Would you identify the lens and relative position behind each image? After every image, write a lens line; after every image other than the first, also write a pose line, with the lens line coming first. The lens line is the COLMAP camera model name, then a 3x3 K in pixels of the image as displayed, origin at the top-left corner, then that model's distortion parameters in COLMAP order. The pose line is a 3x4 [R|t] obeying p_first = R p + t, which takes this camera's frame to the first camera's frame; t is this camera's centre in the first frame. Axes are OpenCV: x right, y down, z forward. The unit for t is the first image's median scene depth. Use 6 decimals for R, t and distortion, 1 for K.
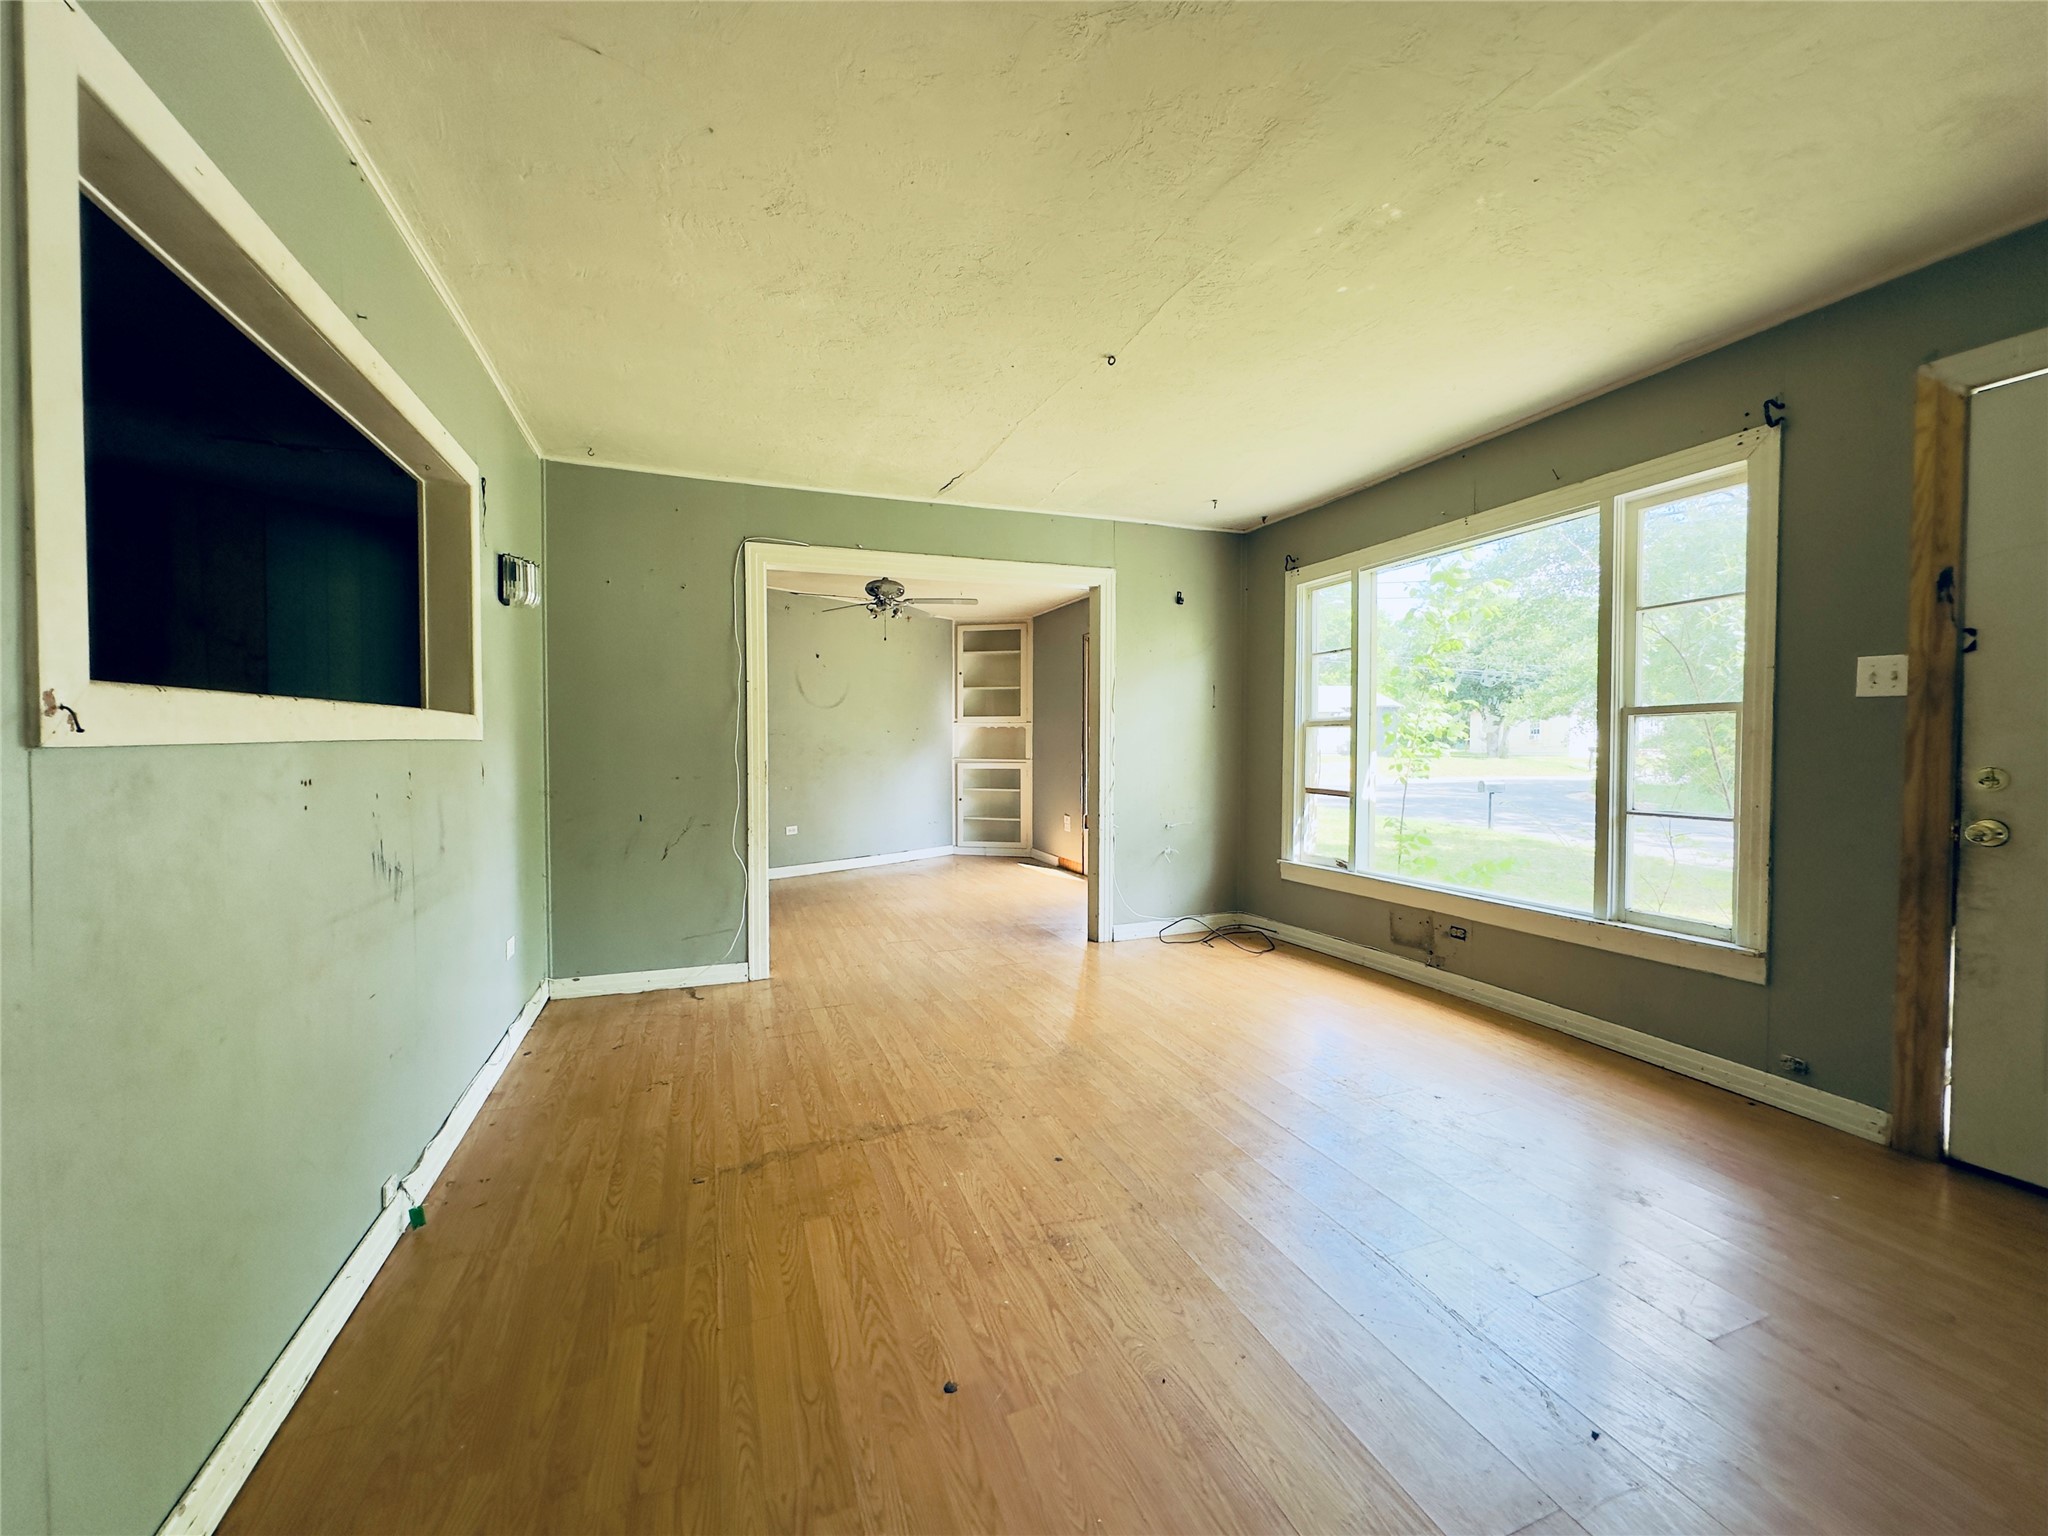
lens RADIAL K [[817.5, 0, 1024.0], [0, 817.5, 764.5], [0, 0, 1]] dist [0.001427, 0.000026]
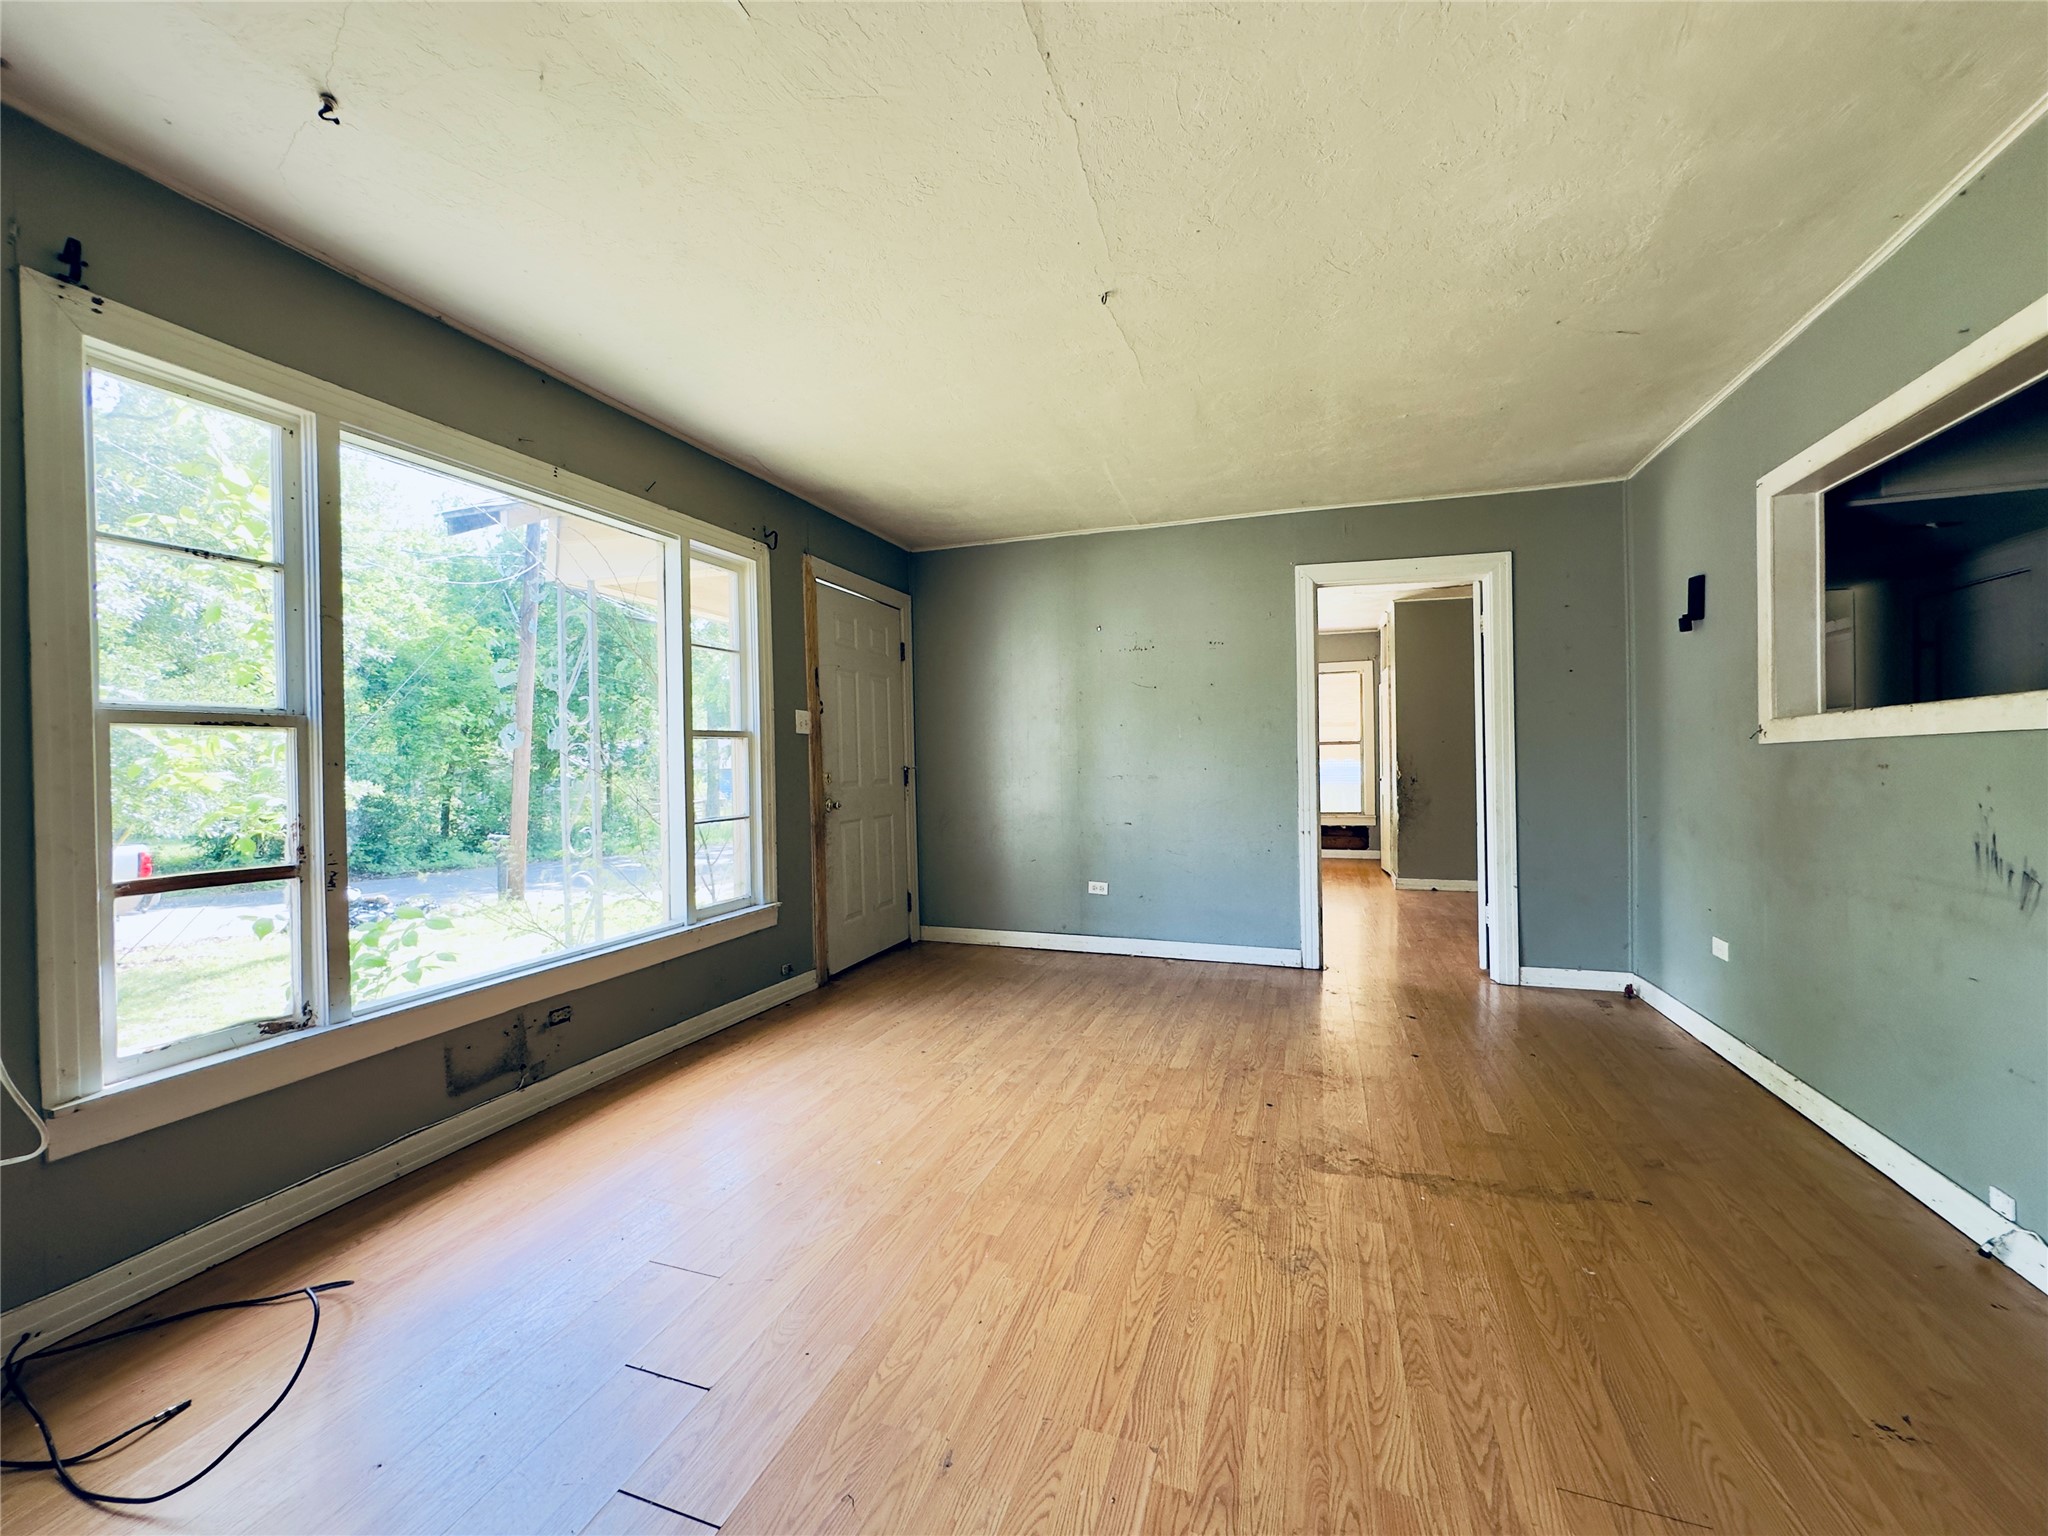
lens RADIAL K [[817.5, 0, 1028.3], [0, 817.5, 763.7], [0, 0, 1]] dist [0.001427, 0.000026]
pose [[-0.759889, 0.010936, 0.649961, -0.398350], [0.033059, 0.999215, 0.021838, -0.037210], [-0.649212, 0.038082, -0.759654, 1.807173]]
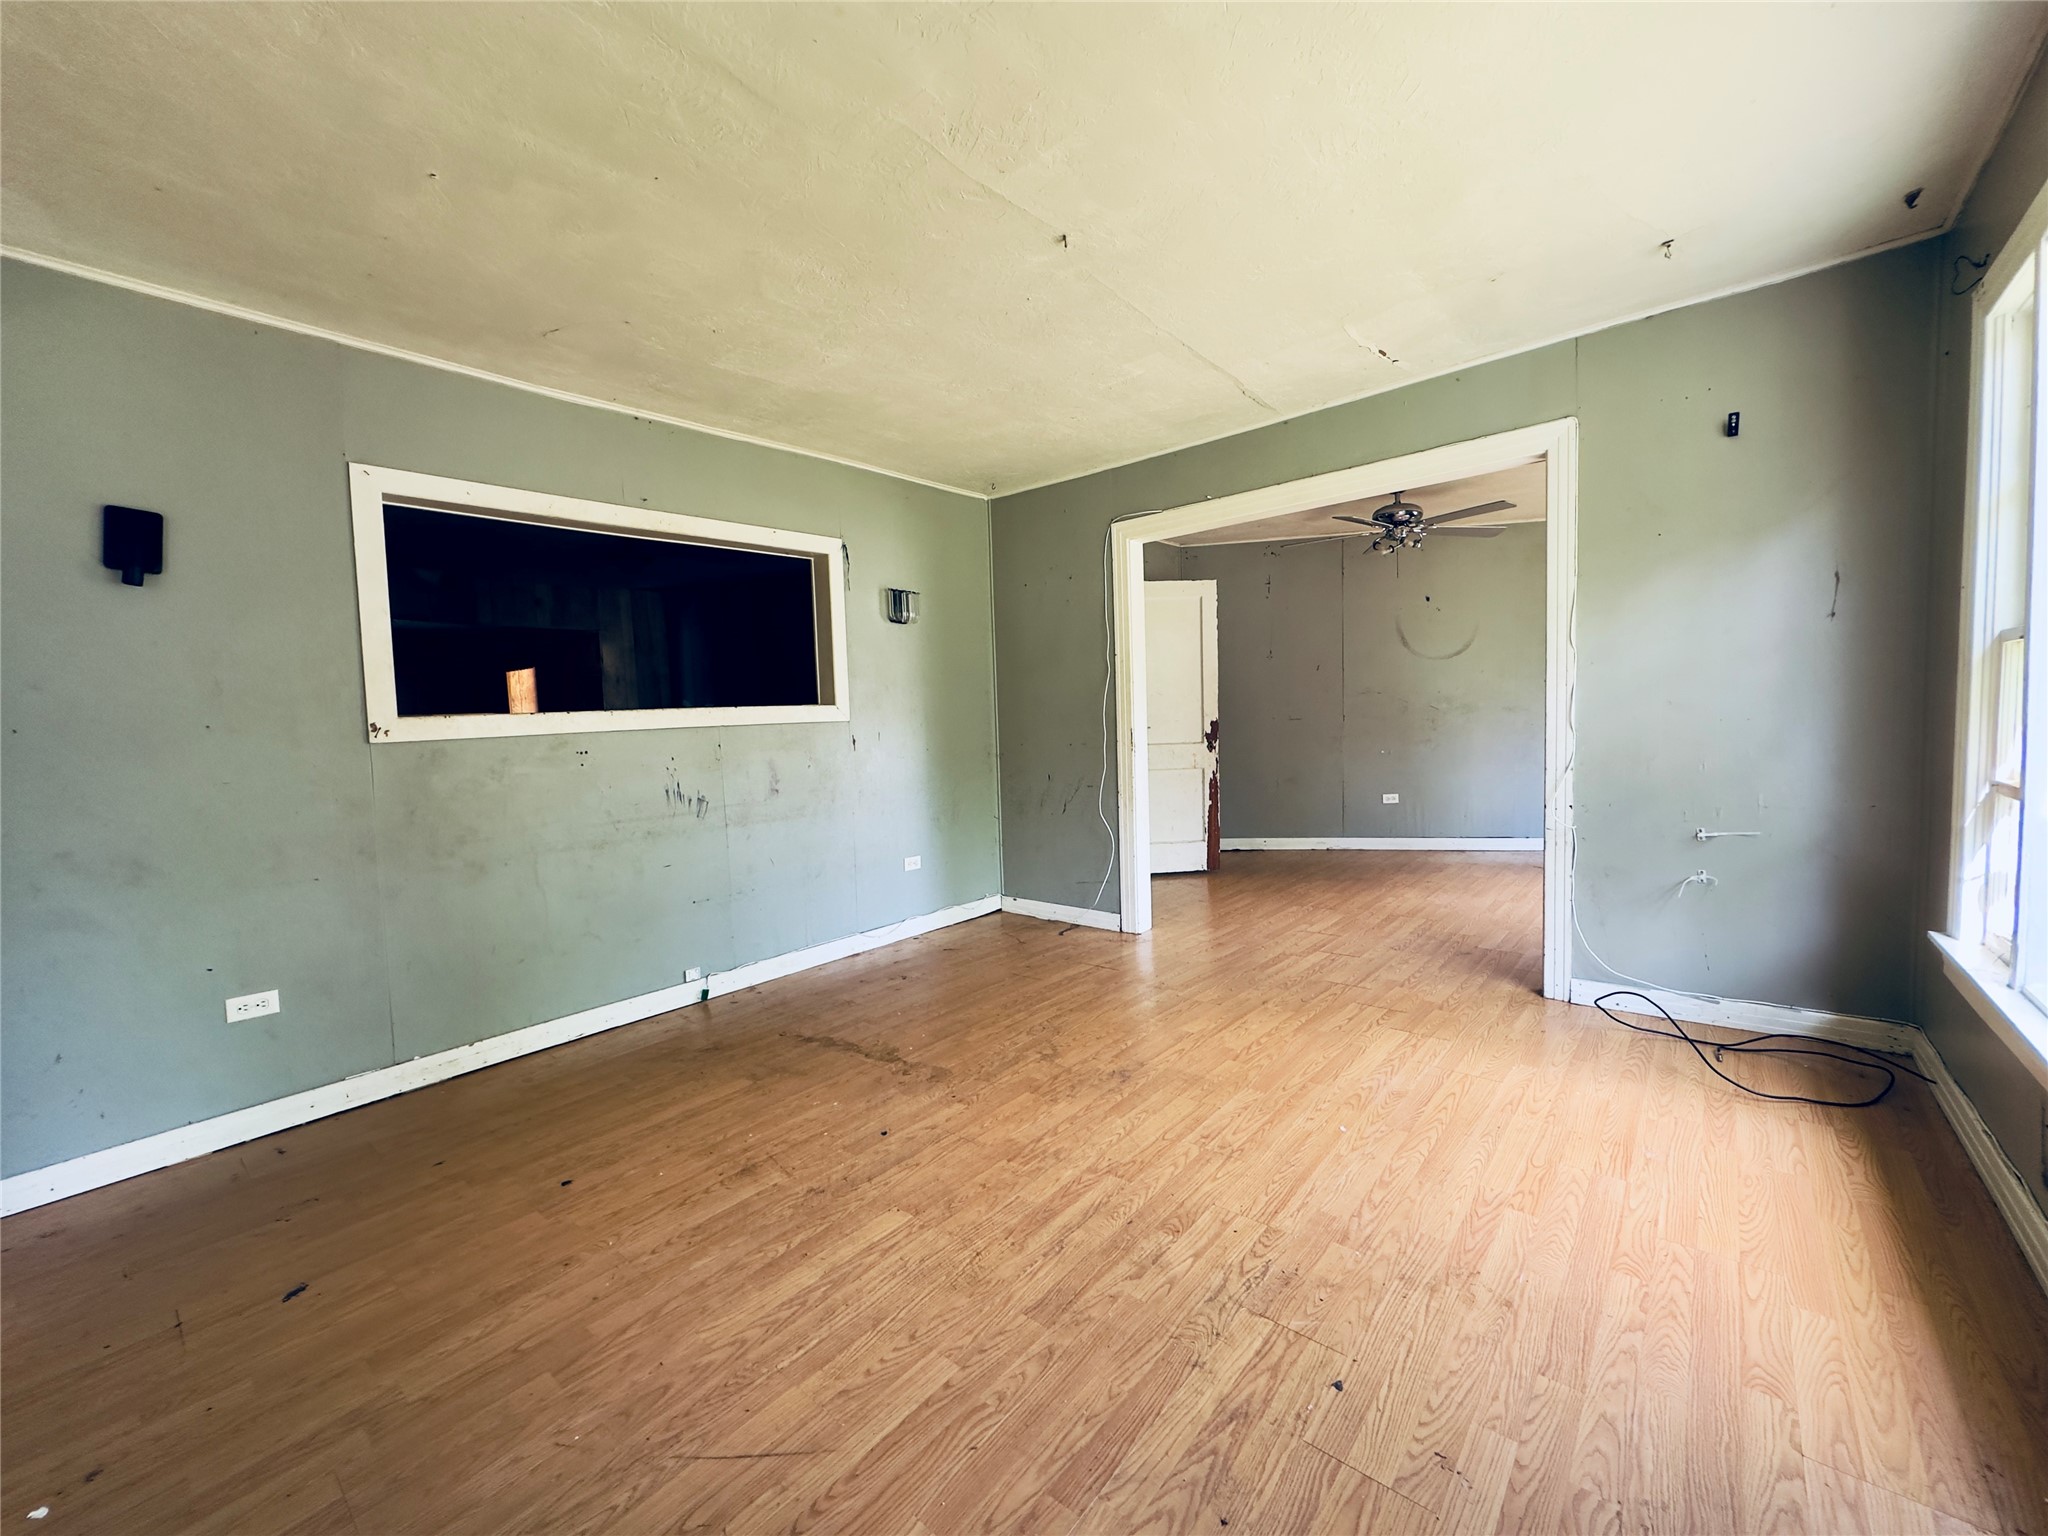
lens RADIAL K [[817.5, 0, 1023.8], [0, 817.5, 763.5], [0, 0, 1]] dist [0.001427, 0.000026]
pose [[0.473182, 0.032740, -0.880356, 0.863485], [0.016130, 0.998820, 0.045815, -0.016193], [0.880817, -0.035879, 0.472096, 0.595084]]
